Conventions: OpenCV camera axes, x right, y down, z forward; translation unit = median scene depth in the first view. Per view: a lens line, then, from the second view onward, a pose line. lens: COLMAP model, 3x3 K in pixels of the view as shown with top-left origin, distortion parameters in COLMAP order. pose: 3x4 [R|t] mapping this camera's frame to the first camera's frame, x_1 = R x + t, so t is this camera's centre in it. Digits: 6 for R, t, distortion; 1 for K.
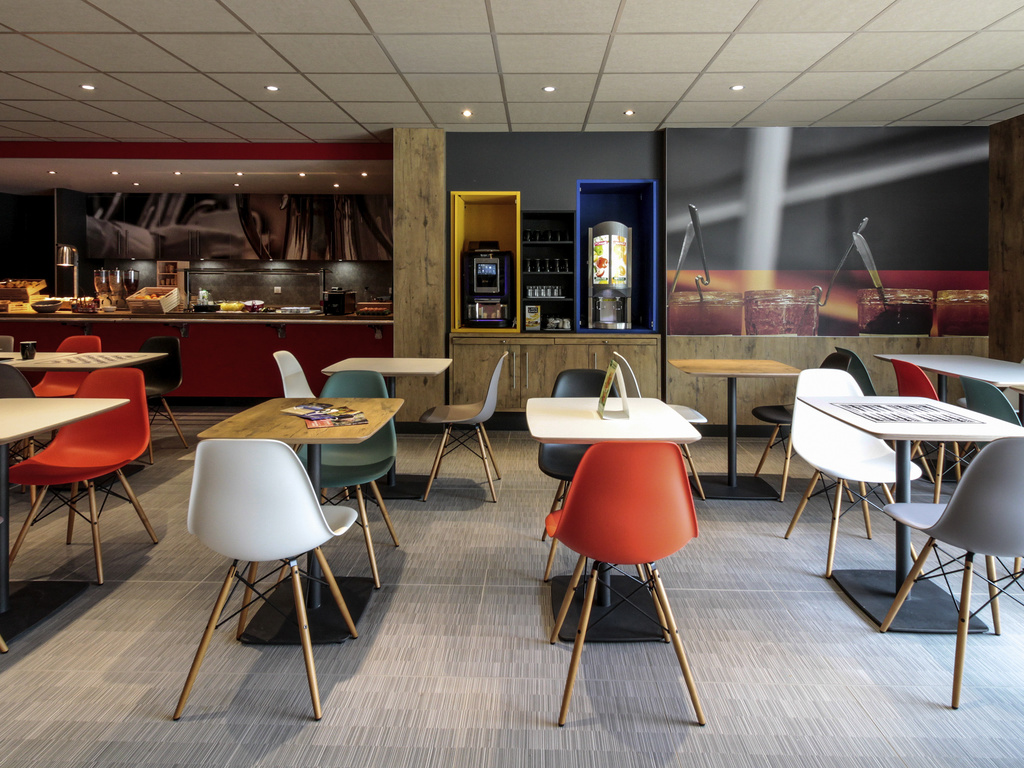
lens RADIAL K [[606.6, 0, 503.2], [0, 606.6, 287.9], [0, 0, 1]] dist [0.015559, -0.000943]
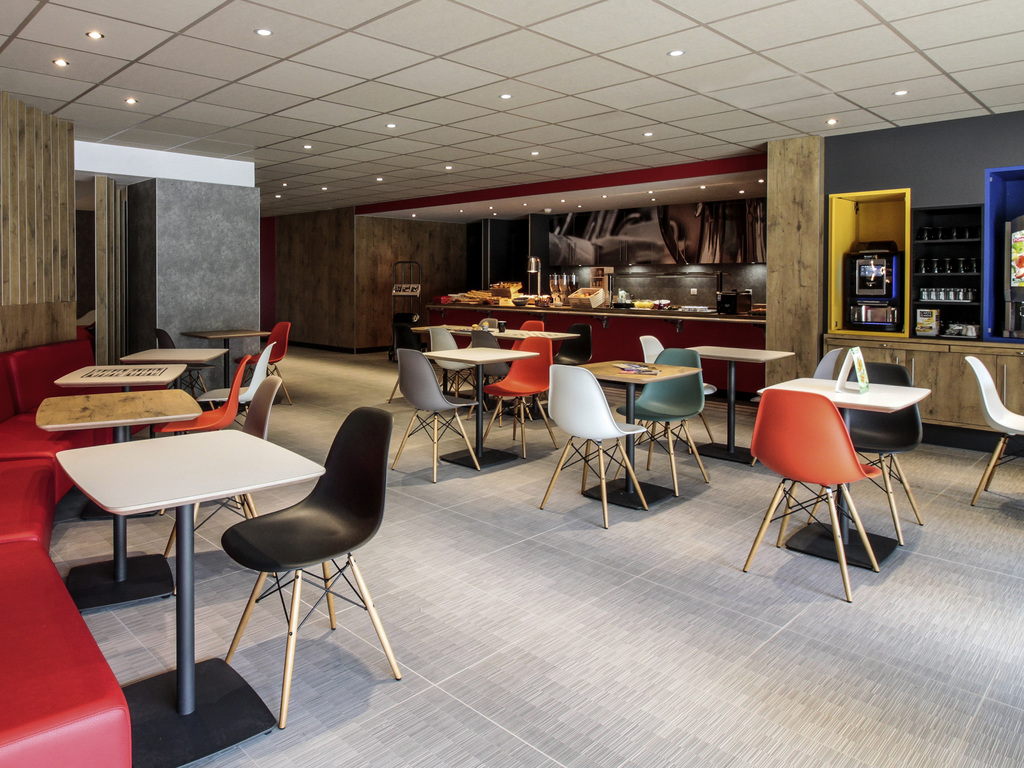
lens RADIAL K [[606.6, 0, 503.2], [0, 606.6, 287.9], [0, 0, 1]] dist [0.015559, -0.000943]
pose [[0.773817, 0.004883, -0.633391, 0.094182], [-0.007441, 0.999971, -0.001381, 0.001628], [0.633366, 0.005782, 0.773831, -0.090950]]
